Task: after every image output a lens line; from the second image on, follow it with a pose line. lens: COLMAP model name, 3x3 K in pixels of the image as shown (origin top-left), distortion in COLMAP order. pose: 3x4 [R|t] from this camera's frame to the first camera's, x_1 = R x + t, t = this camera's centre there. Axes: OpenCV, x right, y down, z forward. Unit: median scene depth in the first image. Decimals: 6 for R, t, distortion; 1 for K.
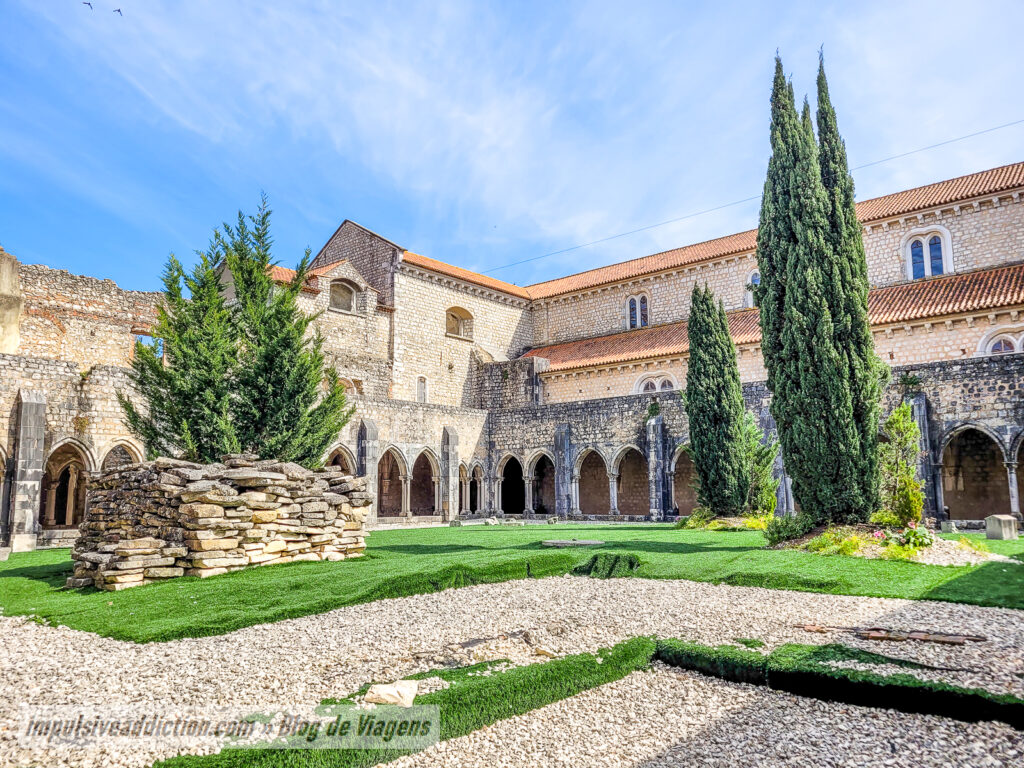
lens RADIAL K [[757.0, 0, 509.4], [0, 757.0, 392.7], [0, 0, 1]] dist [0.036170, -0.037110]
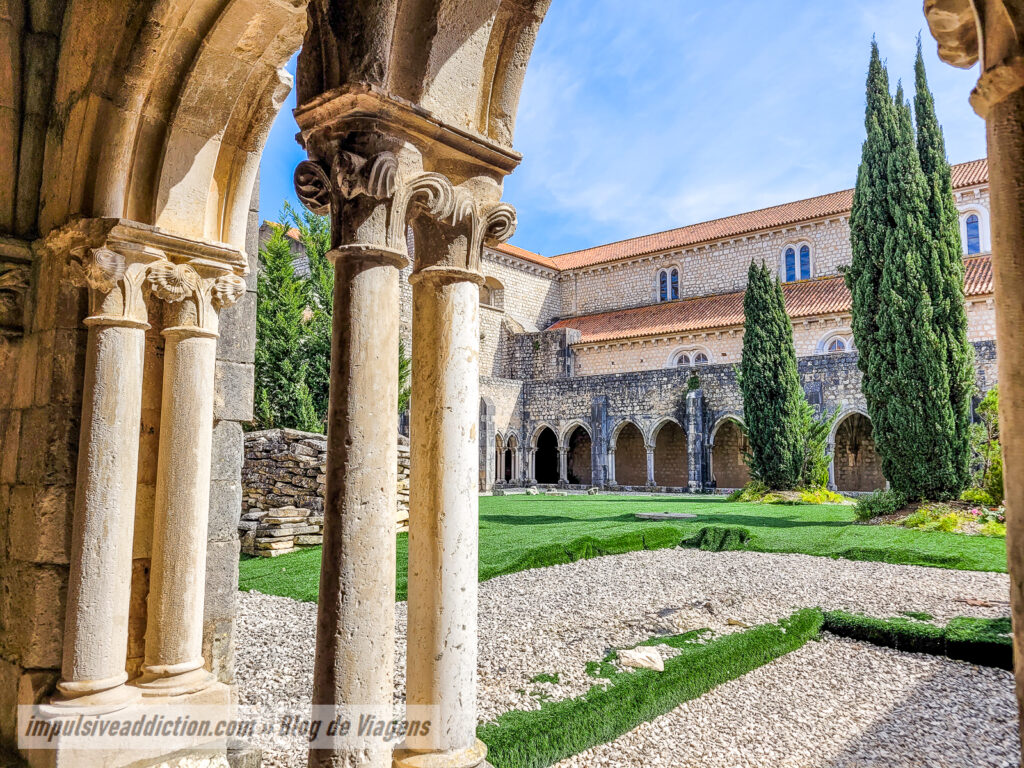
lens RADIAL K [[757.0, 0, 517.2], [0, 757.0, 382.7], [0, 0, 1]] dist [0.036170, -0.037110]
pose [[0.999856, 0.014200, 0.009241, -0.080141], [-0.014460, 0.999486, 0.028608, -0.005568], [-0.008830, -0.028738, 0.999548, -0.014984]]
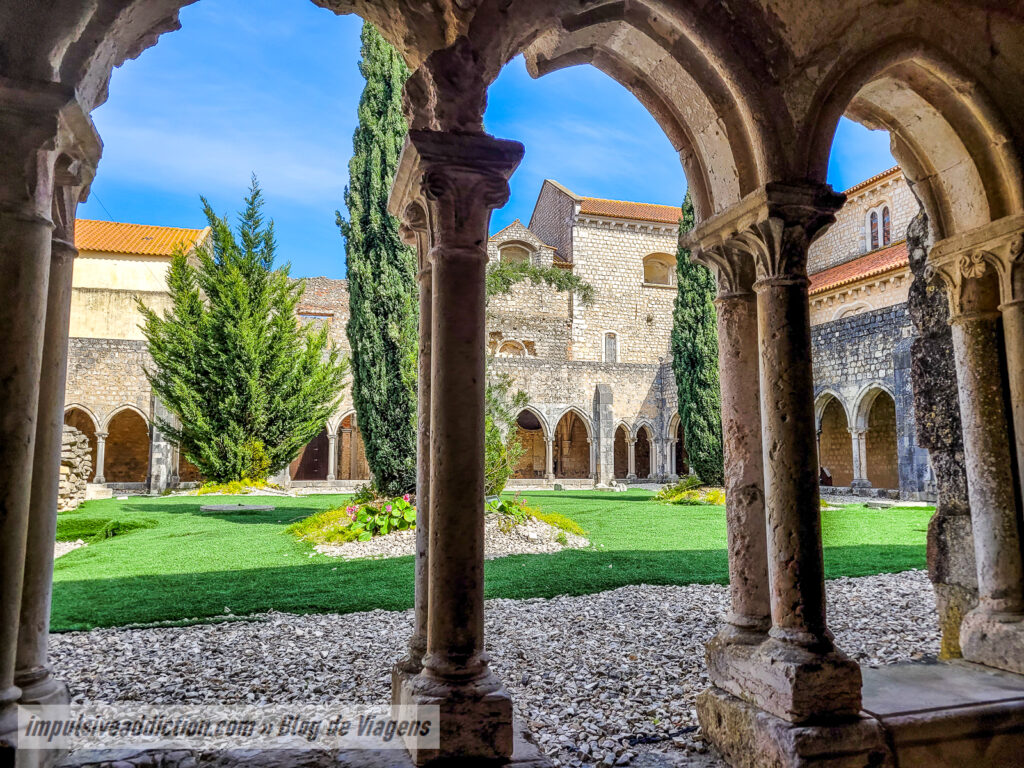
lens RADIAL K [[757.0, 0, 511.9], [0, 757.0, 392.8], [0, 0, 1]] dist [0.036170, -0.037110]
pose [[0.851189, -0.036300, -0.523602, 0.524280], [0.061802, 0.997597, 0.031306, 0.031951], [0.521208, -0.059007, 0.851387, 0.246850]]
